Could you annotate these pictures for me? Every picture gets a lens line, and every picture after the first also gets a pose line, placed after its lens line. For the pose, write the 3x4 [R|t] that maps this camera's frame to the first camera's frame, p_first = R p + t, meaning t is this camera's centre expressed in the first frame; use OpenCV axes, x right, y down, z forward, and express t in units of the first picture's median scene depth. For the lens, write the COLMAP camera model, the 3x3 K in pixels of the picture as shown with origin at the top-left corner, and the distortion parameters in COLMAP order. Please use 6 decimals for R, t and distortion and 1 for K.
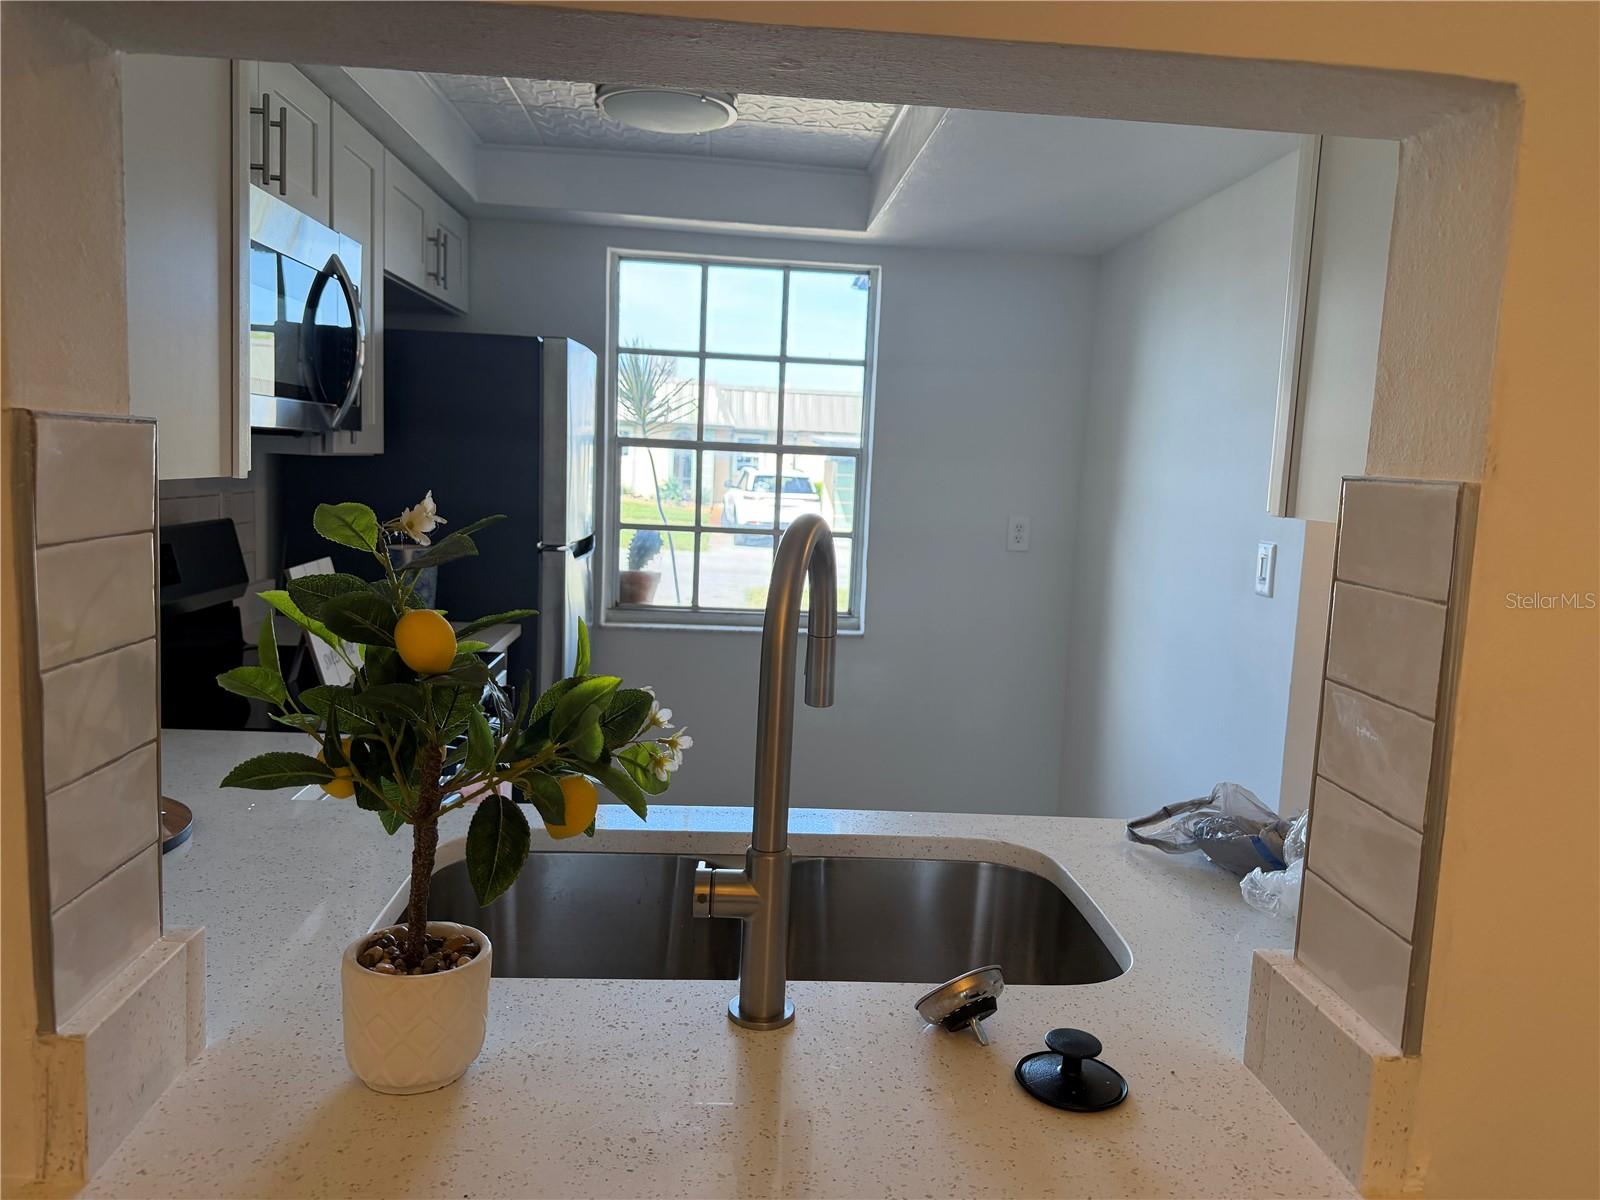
lens RADIAL K [[1129.3, 0, 780.5], [0, 1129.3, 605.2], [0, 0, 1]] dist [0.169947, -0.362166]
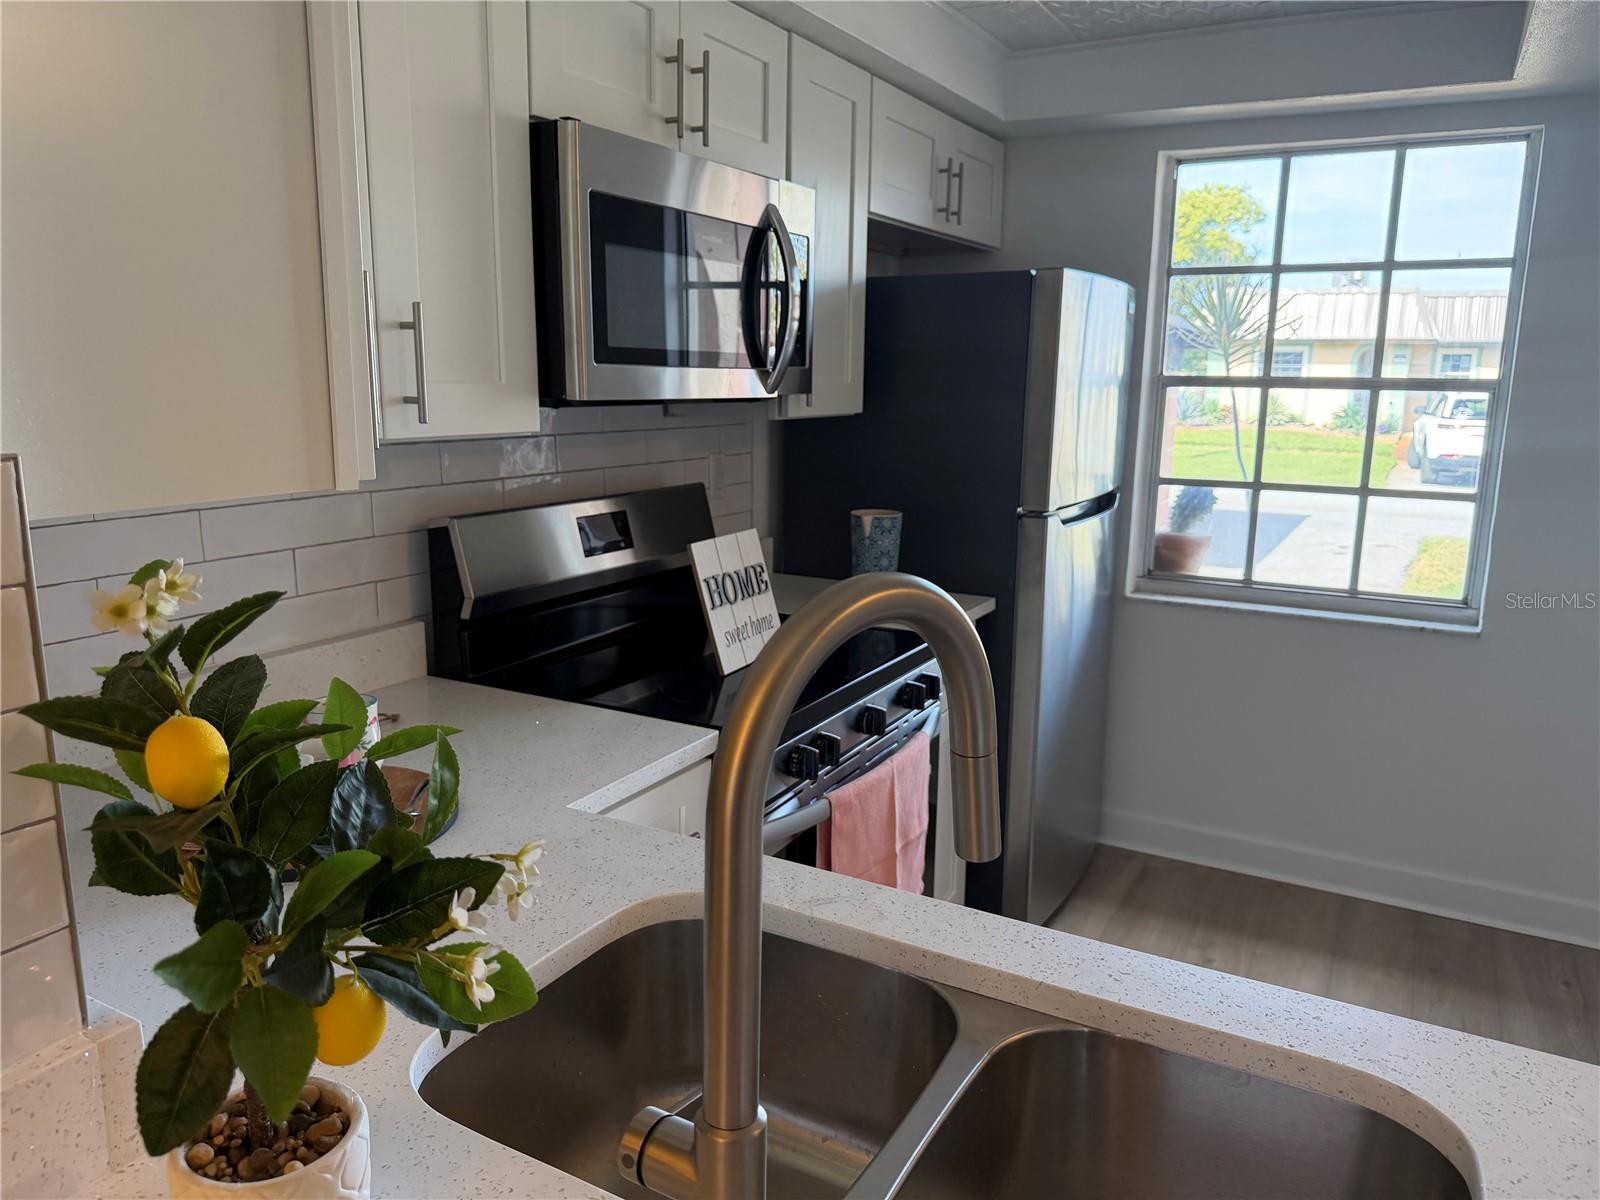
lens RADIAL K [[1135.4, 0, 793.8], [0, 1135.4, 604.4], [0, 0, 1]] dist [0.037345, -0.044365]
pose [[0.846999, 0.073391, -0.526504, 0.086254], [-0.040683, 0.996469, 0.073453, -0.030049], [0.530035, -0.040795, 0.846994, 0.128639]]
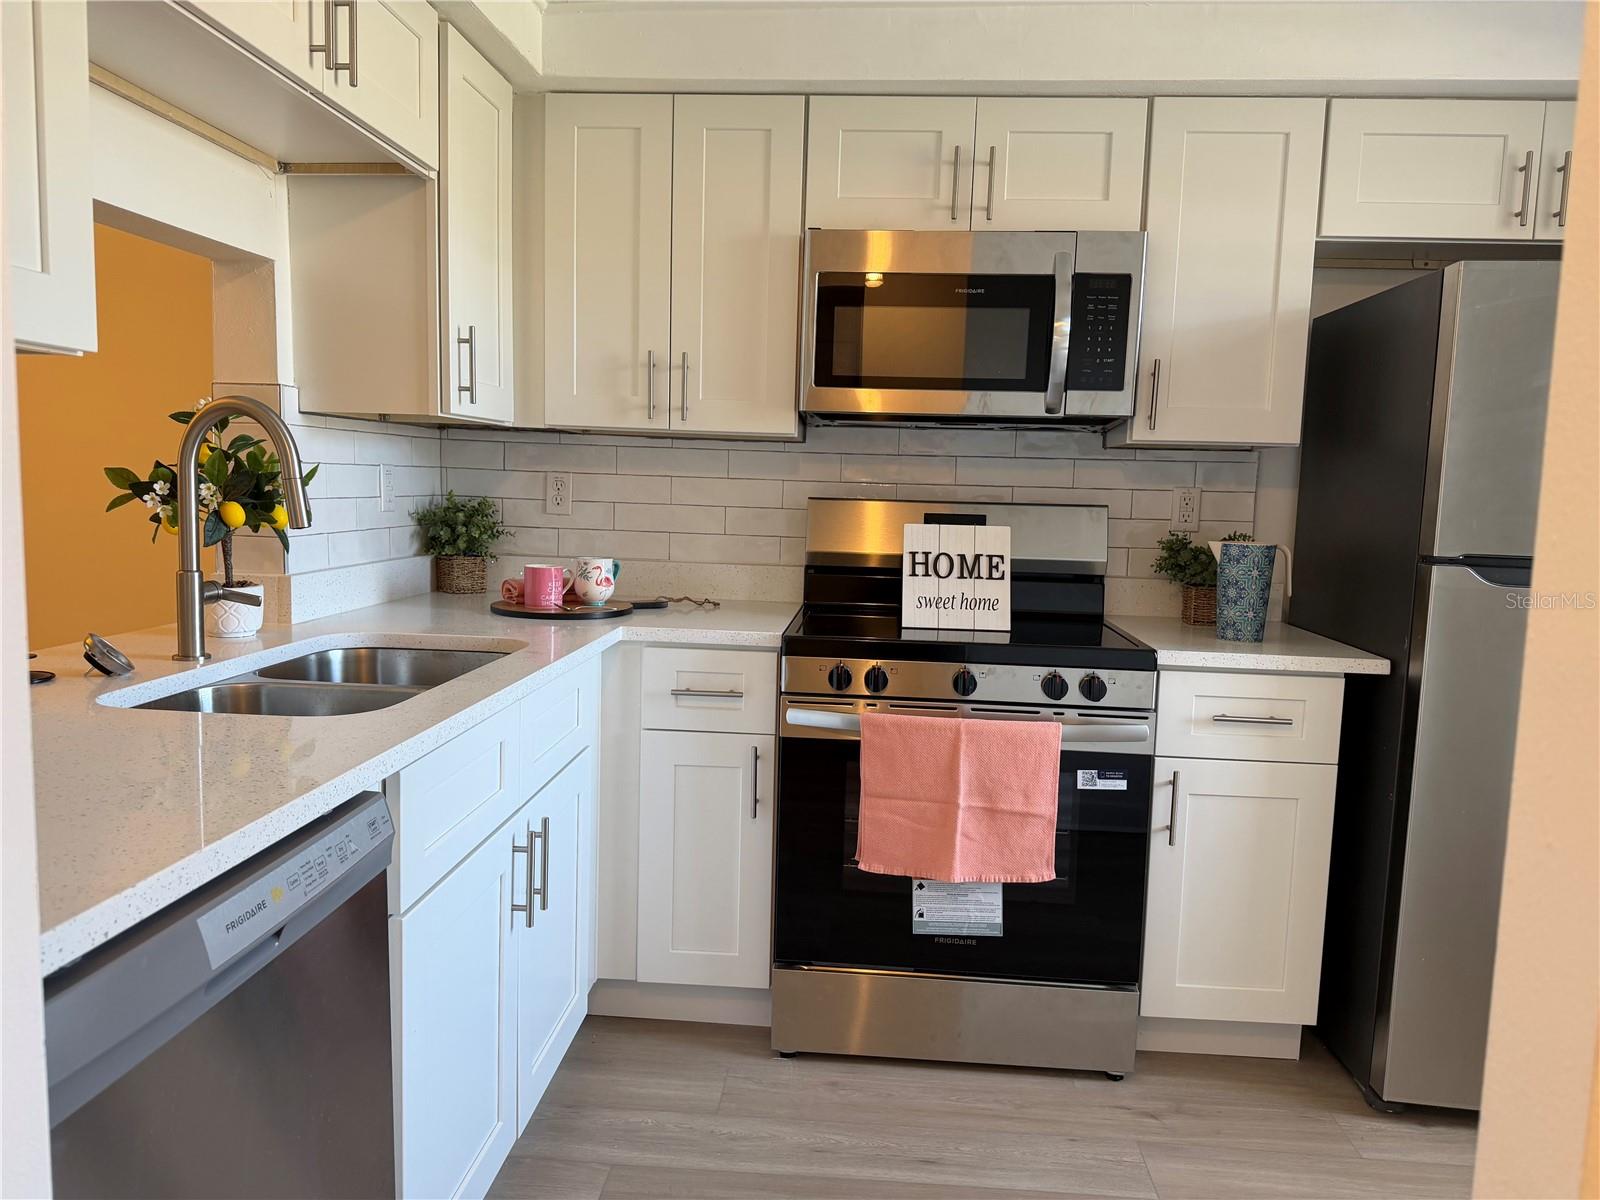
lens RADIAL K [[1120.9, 0, 804.4], [0, 1120.9, 600.6], [0, 0, 1]] dist [0.126843, -0.185578]
pose [[-0.126686, 0.059526, -0.990155, 0.438040], [-0.158474, 0.984162, 0.079441, -0.016427], [0.979202, 0.166978, -0.115246, 0.560733]]
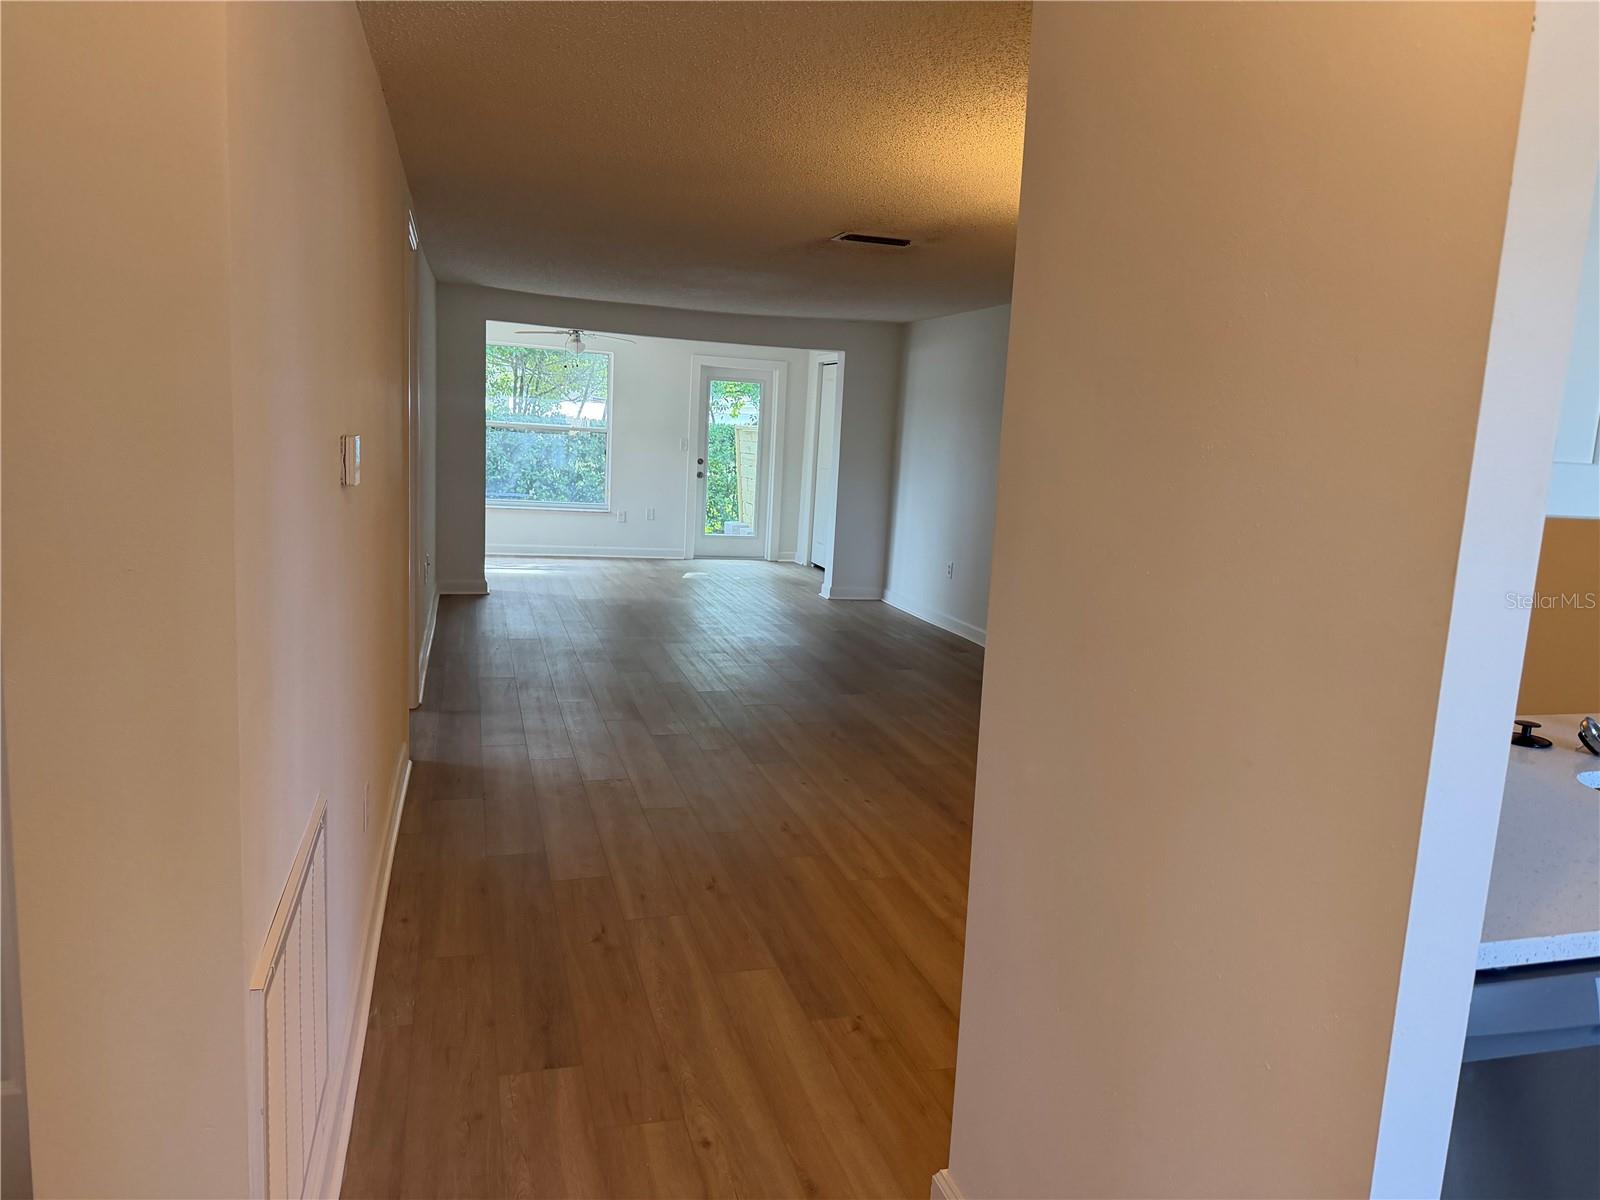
lens RADIAL K [[1120.9, 0, 804.4], [0, 1120.9, 600.6], [0, 0, 1]] dist [0.126843, -0.185578]
pose [[-0.966394, -0.061600, -0.249577, 0.501552], [-0.128937, 0.956062, 0.263287, -0.055870], [0.222392, 0.286619, -0.931875, 0.619367]]
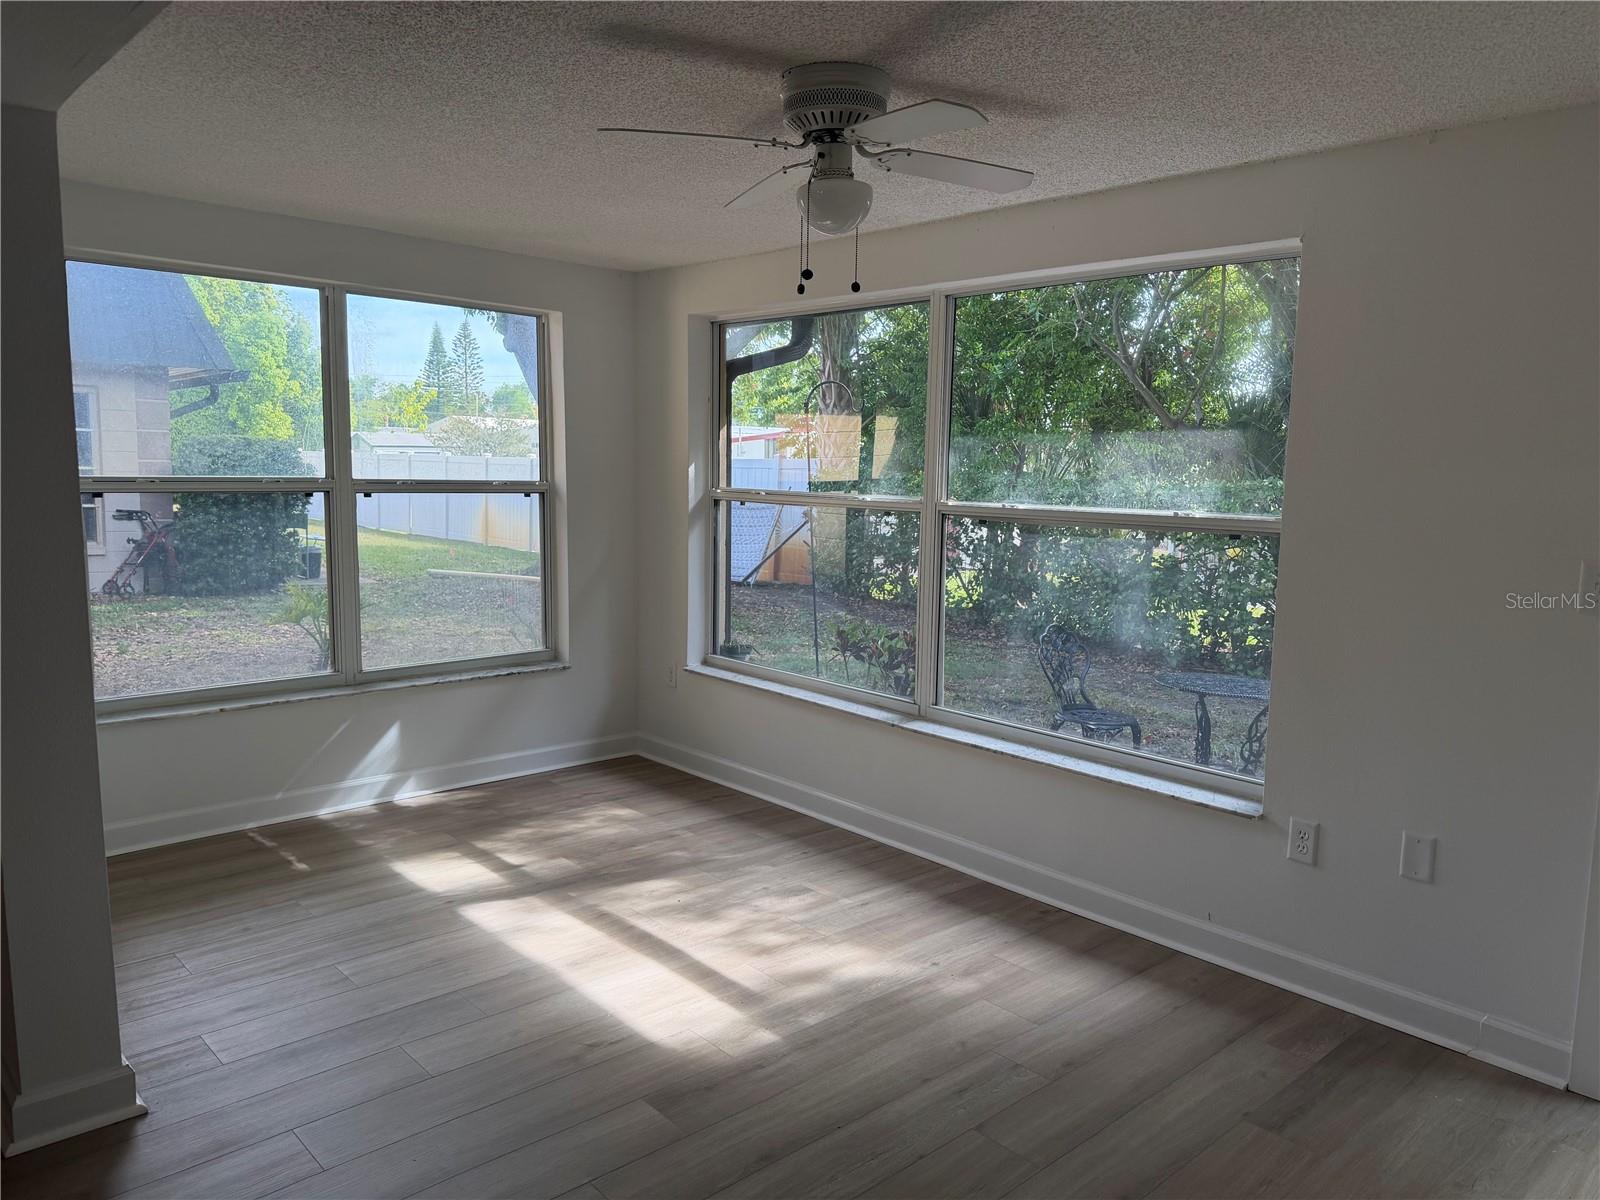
lens RADIAL K [[1110.6, 0, 807.5], [0, 1110.6, 596.6], [0, 0, 1]] dist [0.092371, -0.124235]
pose [[-0.645629, -0.148818, 0.749010, -0.072242], [0.049858, 0.970520, 0.235805, 0.186490], [-0.762022, 0.189587, -0.619177, -1.461627]]
